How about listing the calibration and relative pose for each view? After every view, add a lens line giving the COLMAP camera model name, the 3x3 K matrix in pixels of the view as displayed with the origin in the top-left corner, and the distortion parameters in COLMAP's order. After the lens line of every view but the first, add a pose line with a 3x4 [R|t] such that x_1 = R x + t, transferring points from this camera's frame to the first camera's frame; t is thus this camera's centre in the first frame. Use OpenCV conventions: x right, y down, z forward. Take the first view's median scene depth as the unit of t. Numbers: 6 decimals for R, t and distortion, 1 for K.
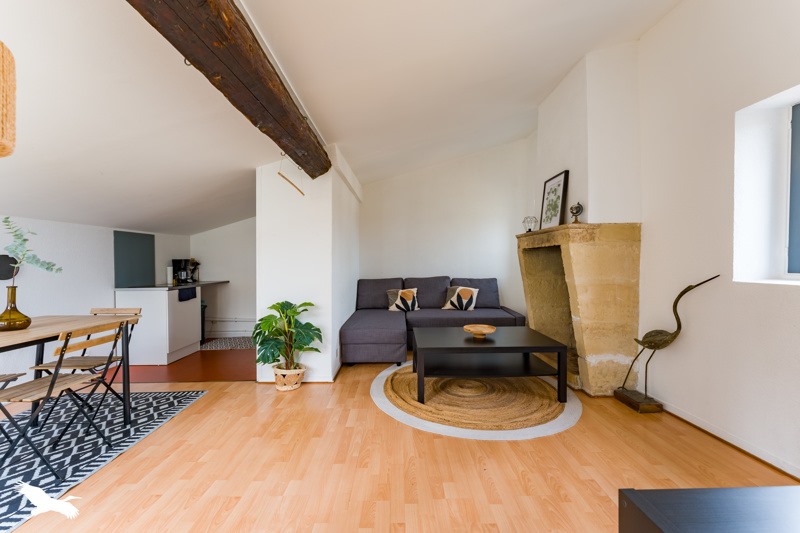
lens RADIAL K [[321.0, 0, 400.0], [0, 321.0, 266.5], [0, 0, 1]] dist [-0.000268, -0.000100]
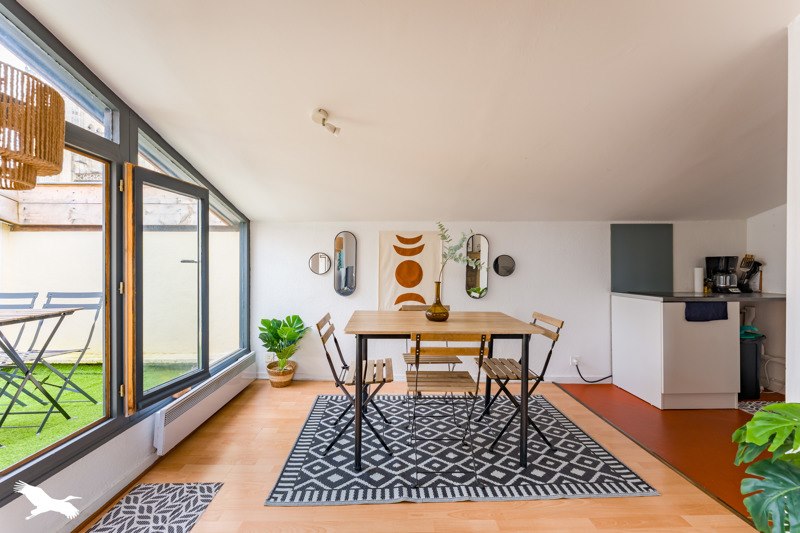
lens RADIAL K [[321.0, 0, 400.0], [0, 321.0, 266.5], [0, 0, 1]] dist [-0.000268, -0.000100]
pose [[0.009943, 0.006467, -0.999930, -0.045040], [-0.012068, 0.999907, 0.006347, 0.001675], [0.999878, 0.012004, 0.010020, 0.434903]]
